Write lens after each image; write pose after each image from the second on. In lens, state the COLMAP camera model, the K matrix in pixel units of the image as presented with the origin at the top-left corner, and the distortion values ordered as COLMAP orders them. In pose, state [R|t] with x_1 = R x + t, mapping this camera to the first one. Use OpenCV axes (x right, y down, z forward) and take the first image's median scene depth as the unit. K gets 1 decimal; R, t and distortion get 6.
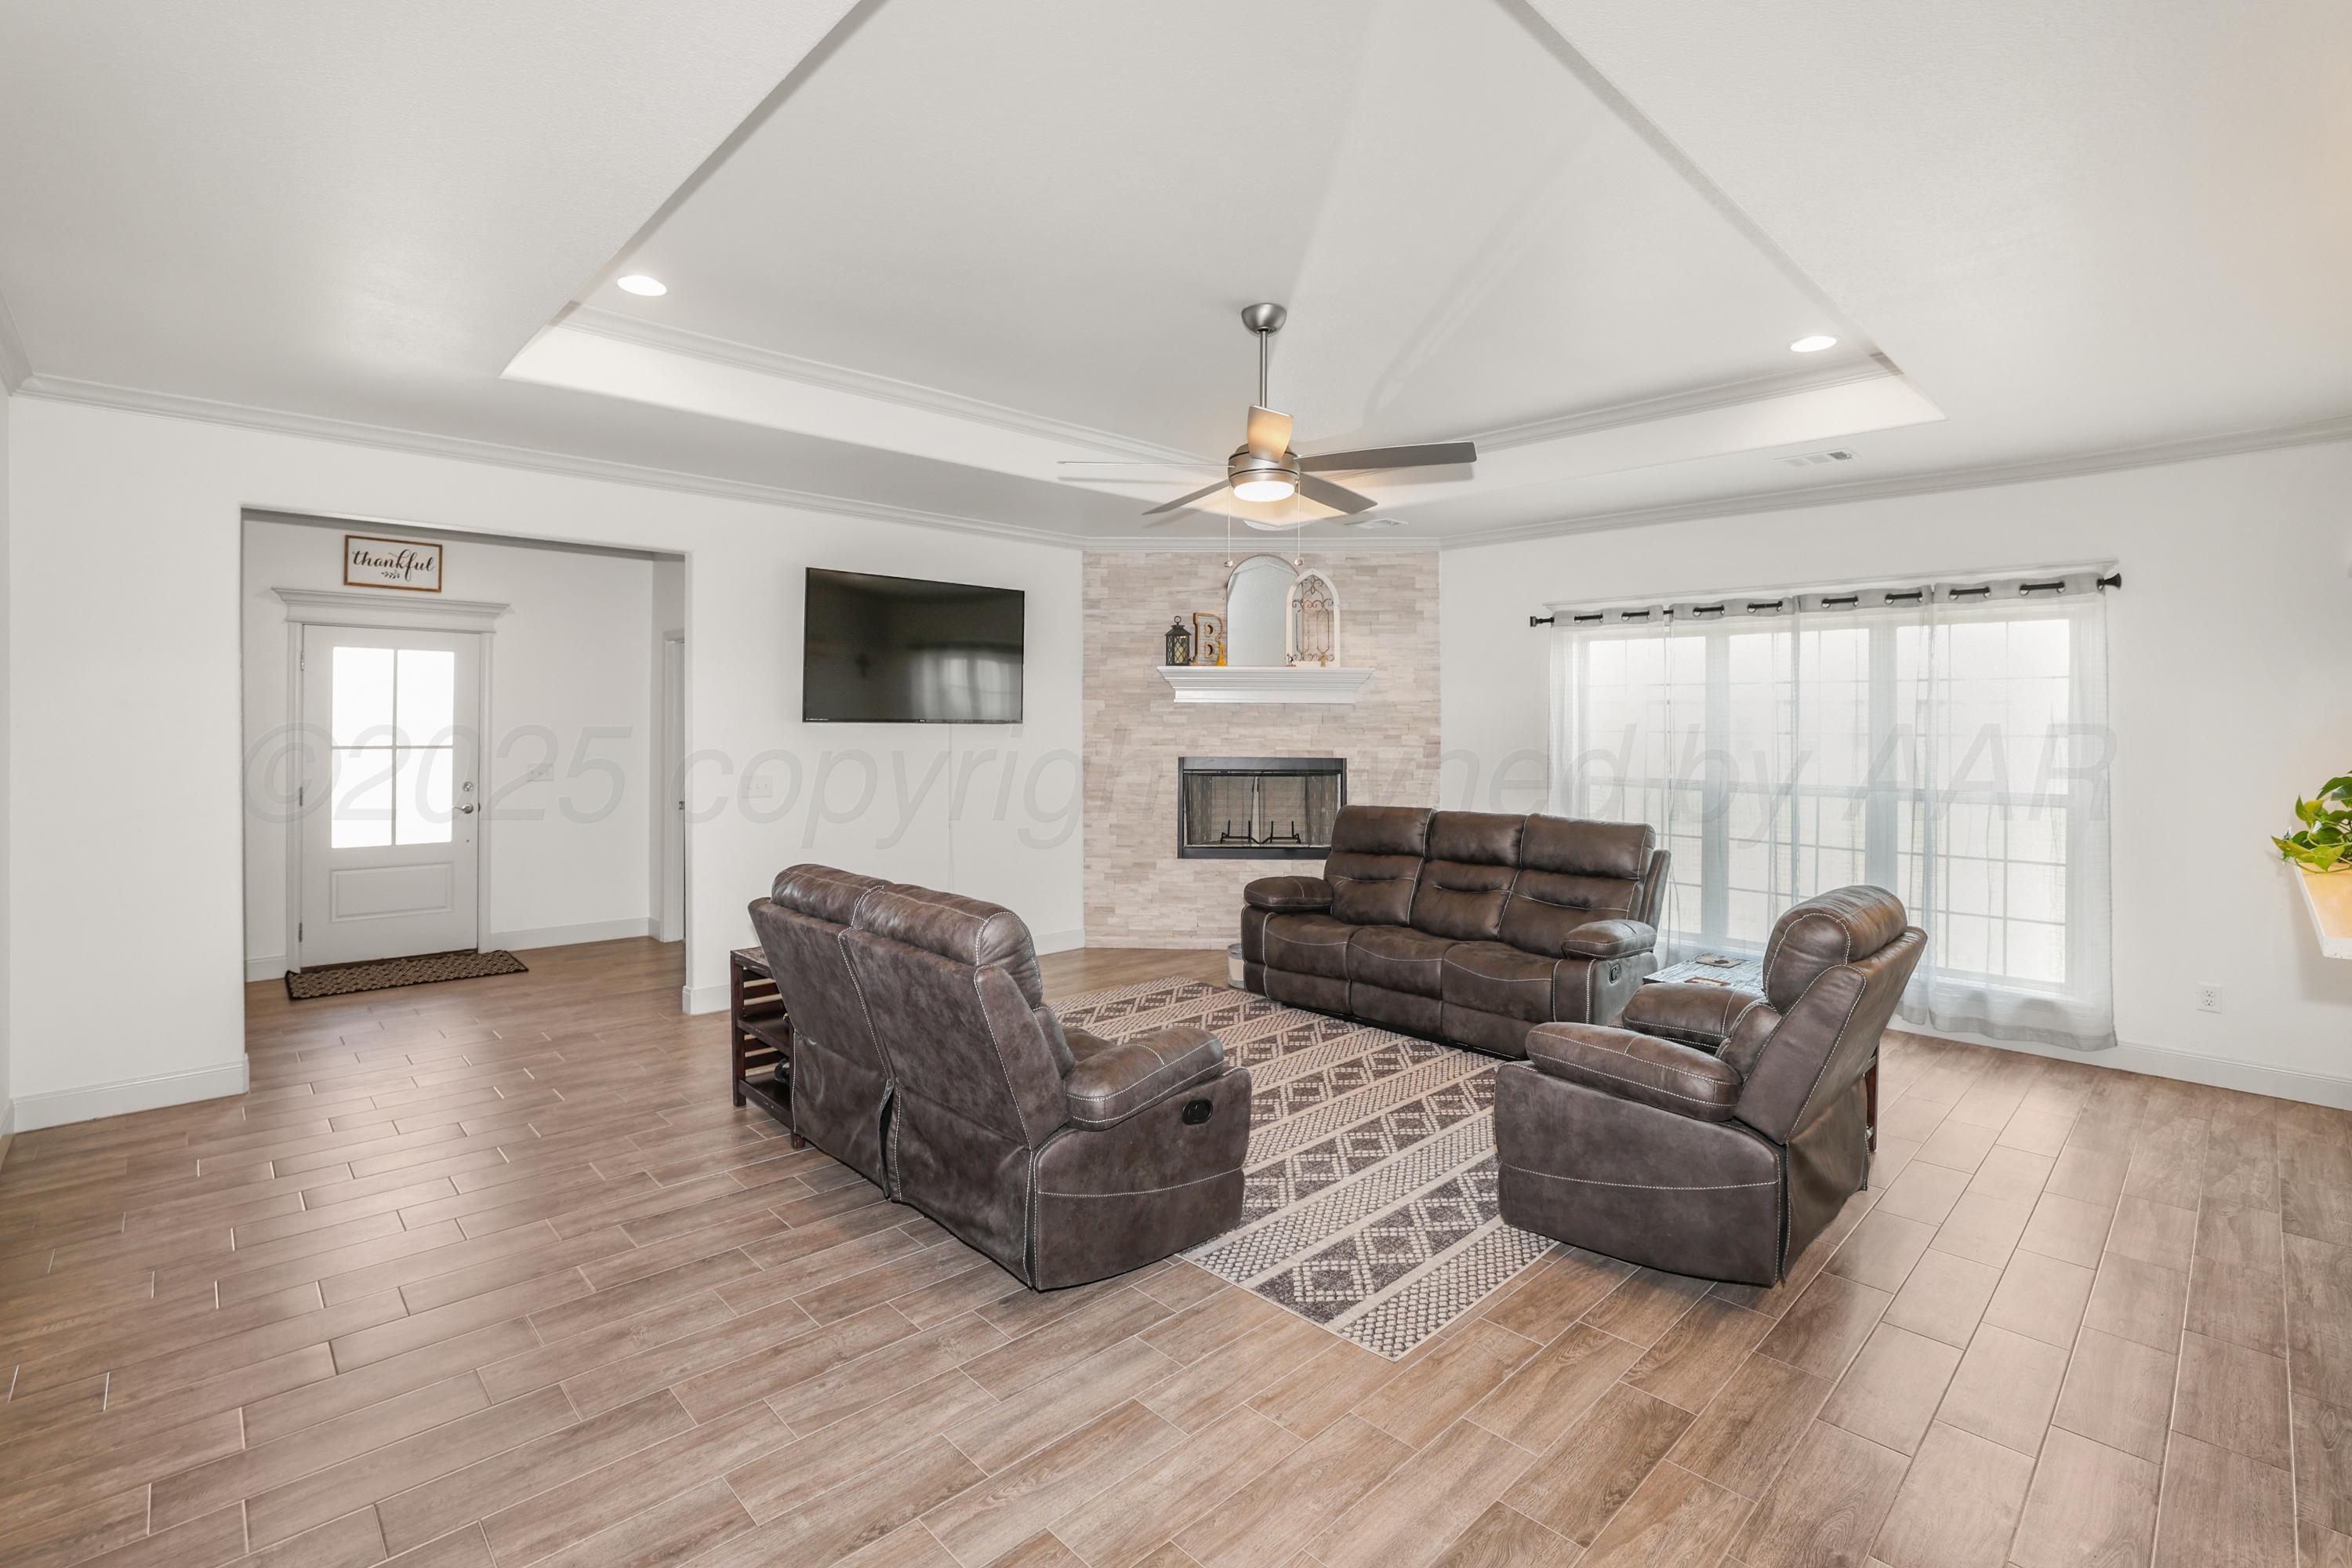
lens RADIAL K [[1057.0, 0, 1127.7], [0, 1057.0, 726.5], [0, 0, 1]] dist [-0.021181, 0.001461]
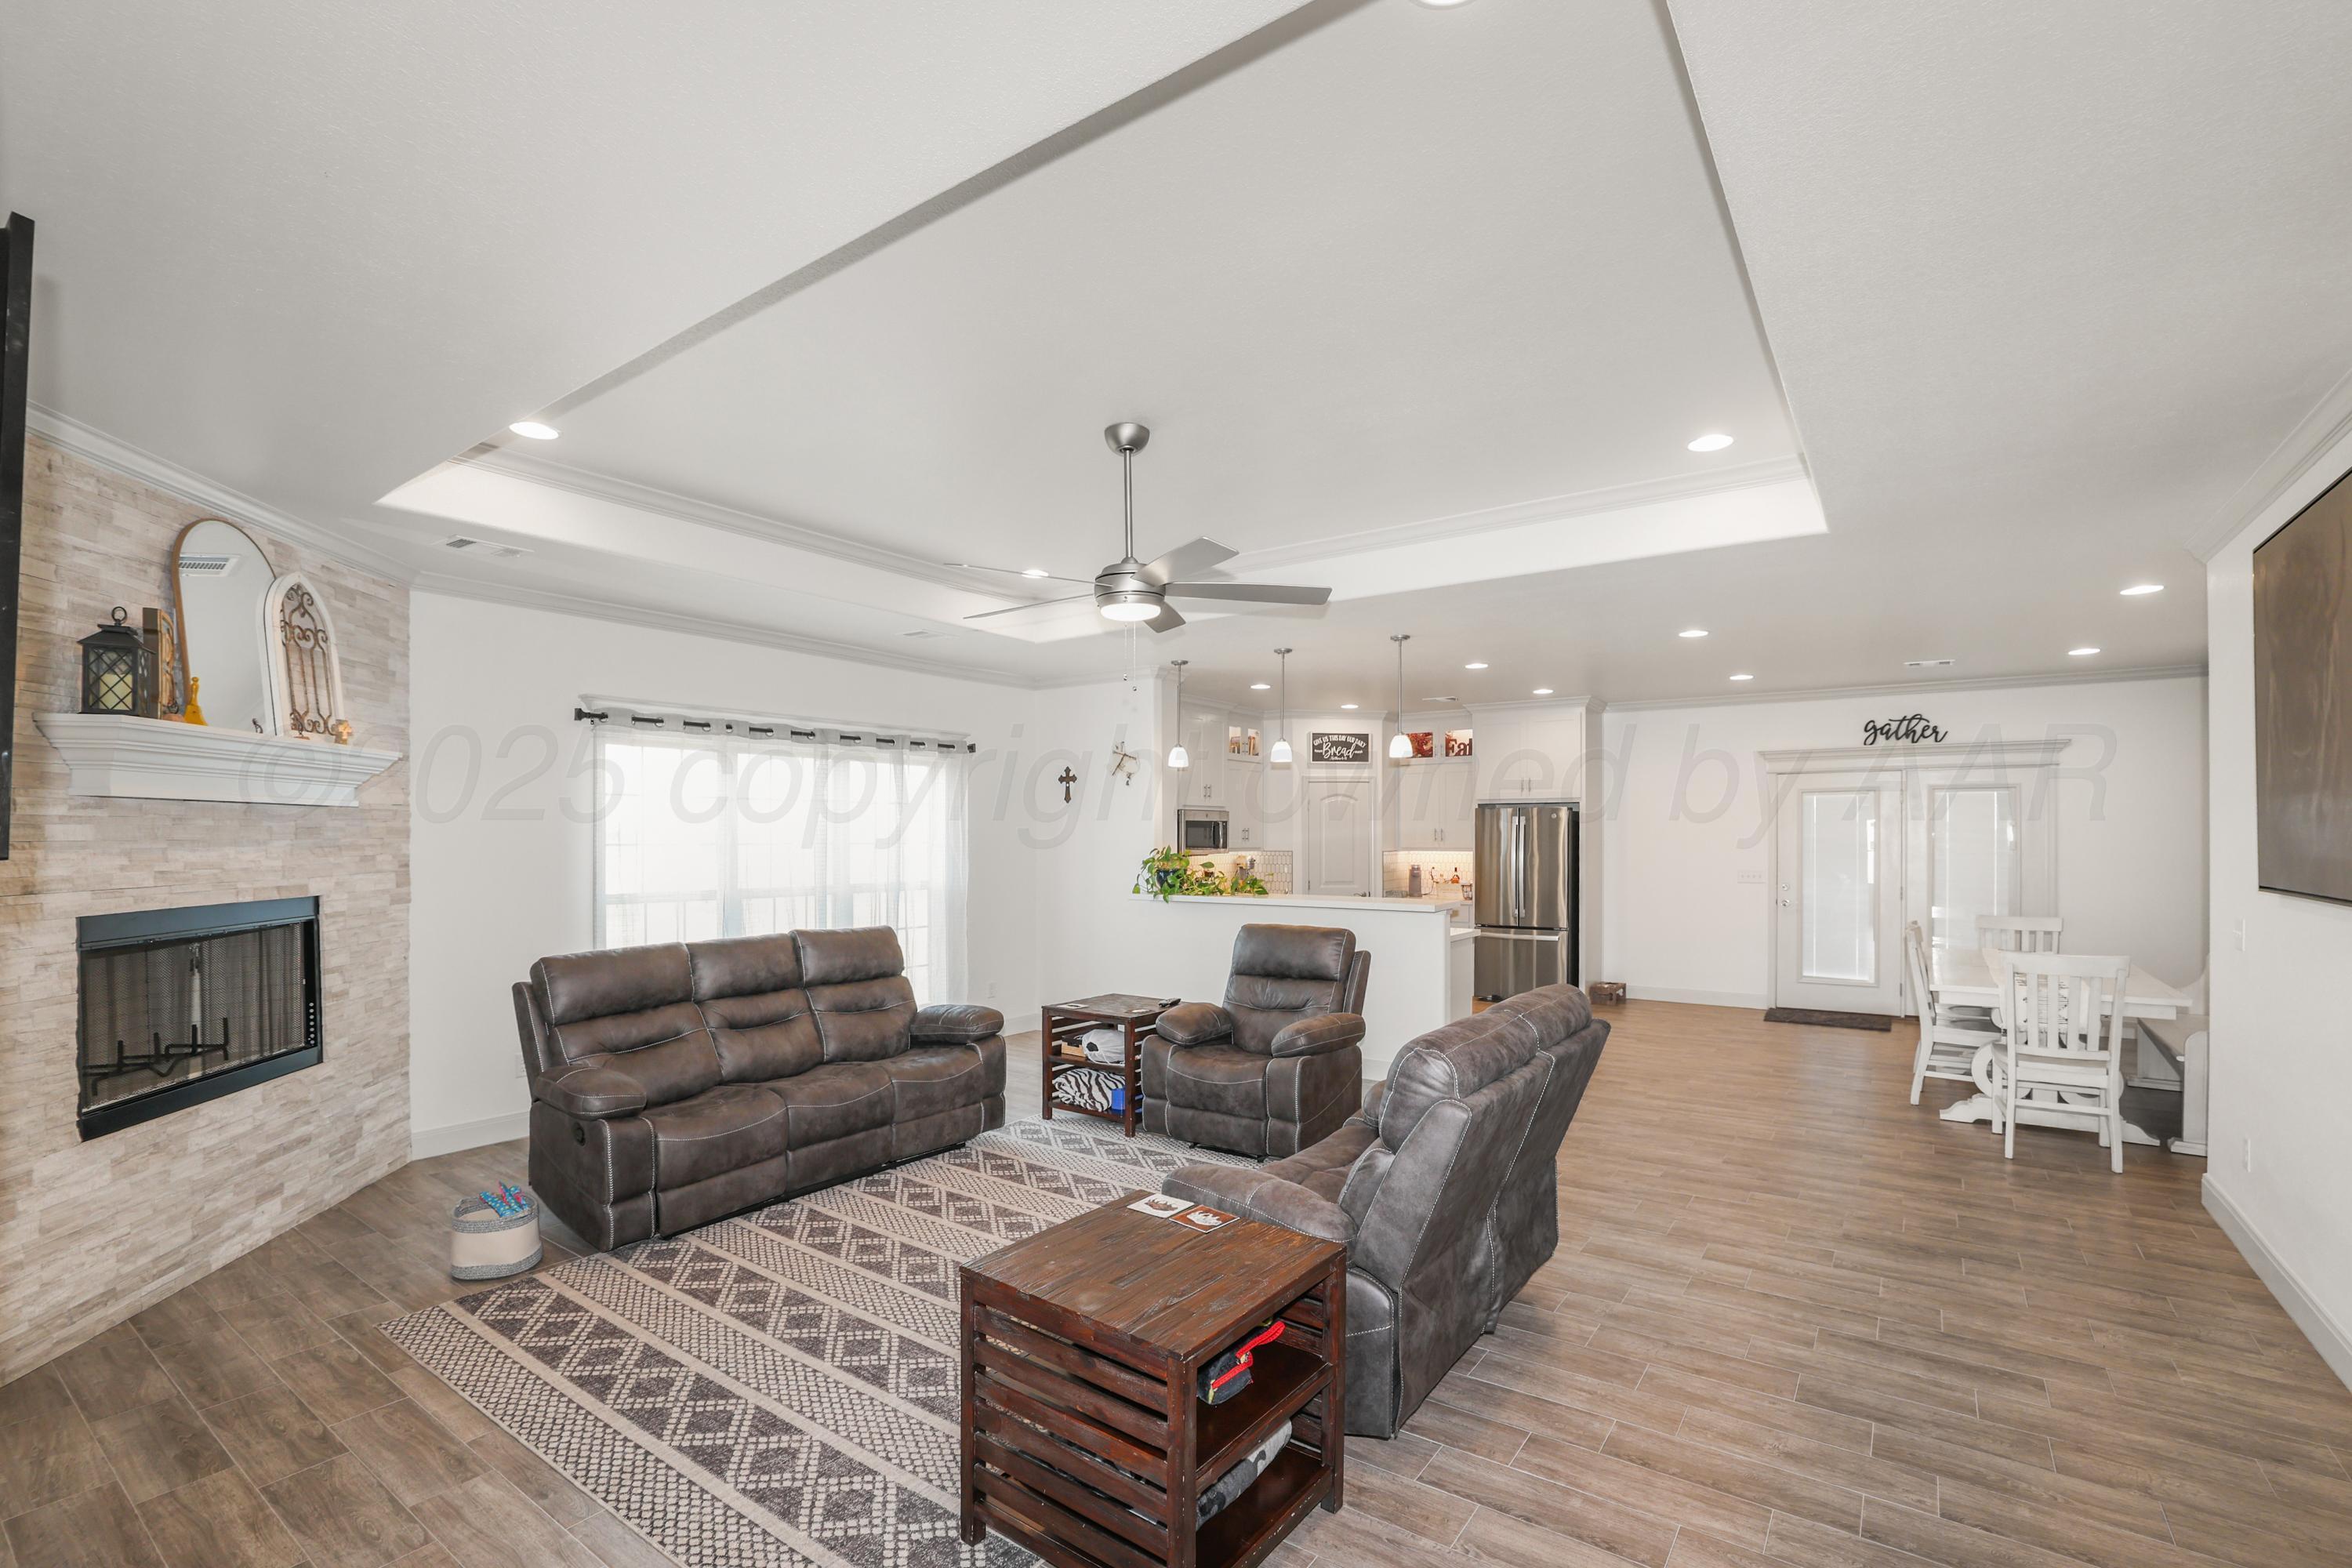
lens RADIAL K [[1057.0, 0, 1188.9], [0, 1057.0, 844.7], [0, 0, 1]] dist [-0.021181, 0.001461]
pose [[-0.203735, -0.016013, 0.978895, -0.538191], [-0.000371, 0.999867, 0.016279, -0.010267], [-0.979026, 0.002954, -0.203714, 0.709043]]
